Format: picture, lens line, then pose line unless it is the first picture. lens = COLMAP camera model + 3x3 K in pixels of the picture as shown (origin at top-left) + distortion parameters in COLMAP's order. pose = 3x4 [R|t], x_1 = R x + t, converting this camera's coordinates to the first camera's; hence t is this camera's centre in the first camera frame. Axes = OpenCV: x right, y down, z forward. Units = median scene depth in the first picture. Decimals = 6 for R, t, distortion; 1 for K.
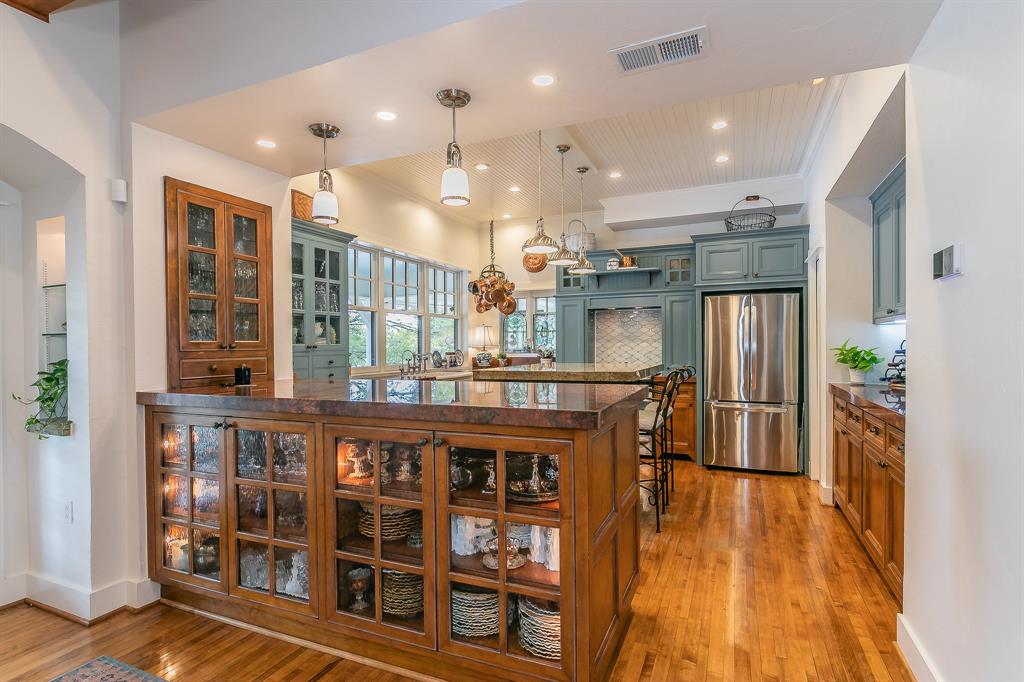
lens RADIAL K [[470.4, 0, 514.2], [0, 470.4, 353.9], [0, 0, 1]] dist [0.000610, 0.000047]
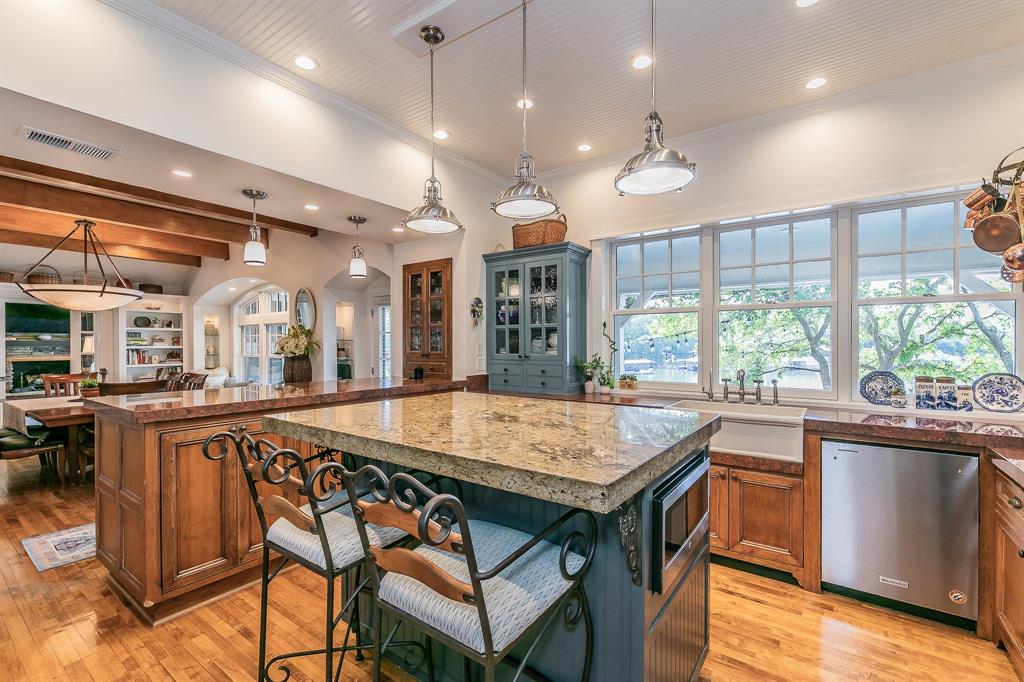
lens RADIAL K [[432.3, 0, 516.7], [0, 432.3, 345.3], [0, 0, 1]] dist [0.001746, 0.000477]
pose [[-0.159423, 0.006626, -0.987188, 0.411668], [-0.021892, 0.999708, 0.010245, -0.035219], [0.986968, 0.023245, -0.159231, 0.781461]]
